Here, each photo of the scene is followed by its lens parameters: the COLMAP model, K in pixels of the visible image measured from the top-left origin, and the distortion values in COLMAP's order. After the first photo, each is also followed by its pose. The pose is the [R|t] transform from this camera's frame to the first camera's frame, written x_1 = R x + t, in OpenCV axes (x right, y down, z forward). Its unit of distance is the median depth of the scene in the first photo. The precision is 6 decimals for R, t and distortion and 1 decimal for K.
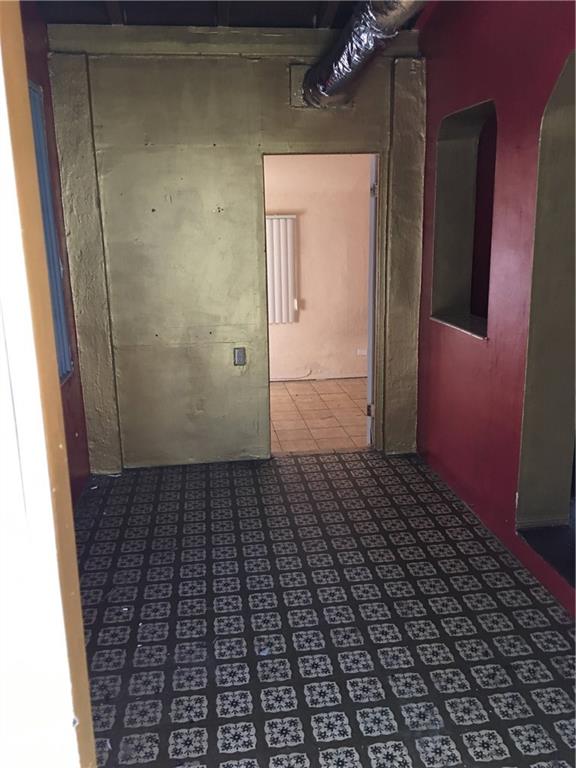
lens RADIAL K [[647.7, 0, 288.1], [0, 647.7, 382.8], [0, 0, 1]] dist [0.072681, -0.097416]
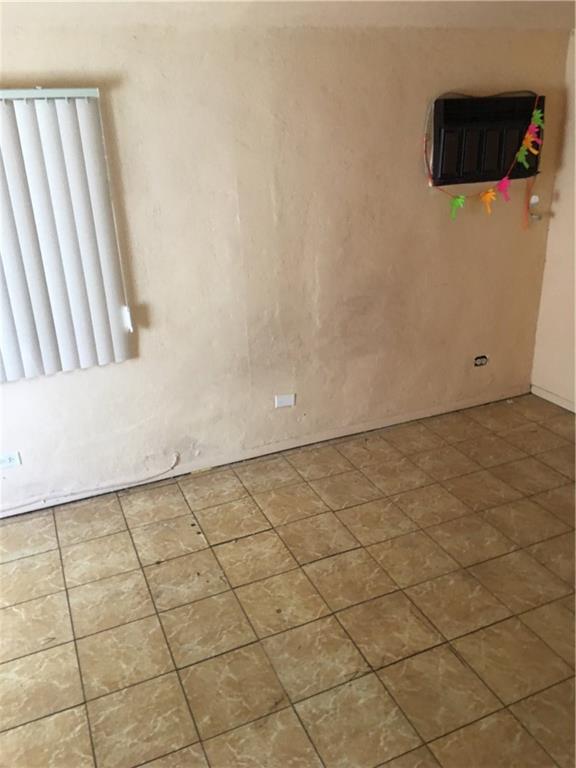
lens RADIAL K [[647.7, 0, 306.5], [0, 647.7, 376.1], [0, 0, 1]] dist [0.072681, -0.097416]
pose [[0.957083, -0.115770, 0.265688, 0.012662], [0.079486, 0.986453, 0.143503, -0.250690], [-0.278702, -0.116225, 0.953319, 1.057363]]
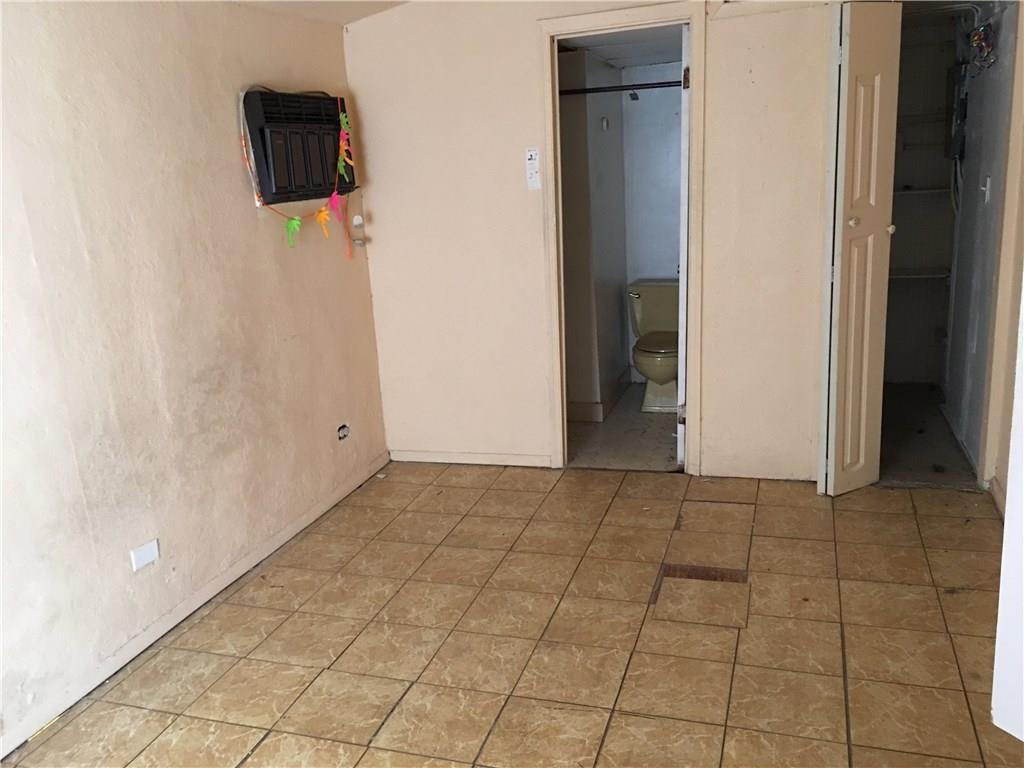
lens RADIAL K [[863.6, 0, 516.4], [0, 863.6, 381.4], [0, 0, 1]] dist [0.072681, -0.097416]
pose [[0.434098, -0.236133, 0.869368, -0.246868], [0.268009, 0.955191, 0.125620, -0.237138], [-0.860075, 0.178467, 0.477933, 1.279715]]
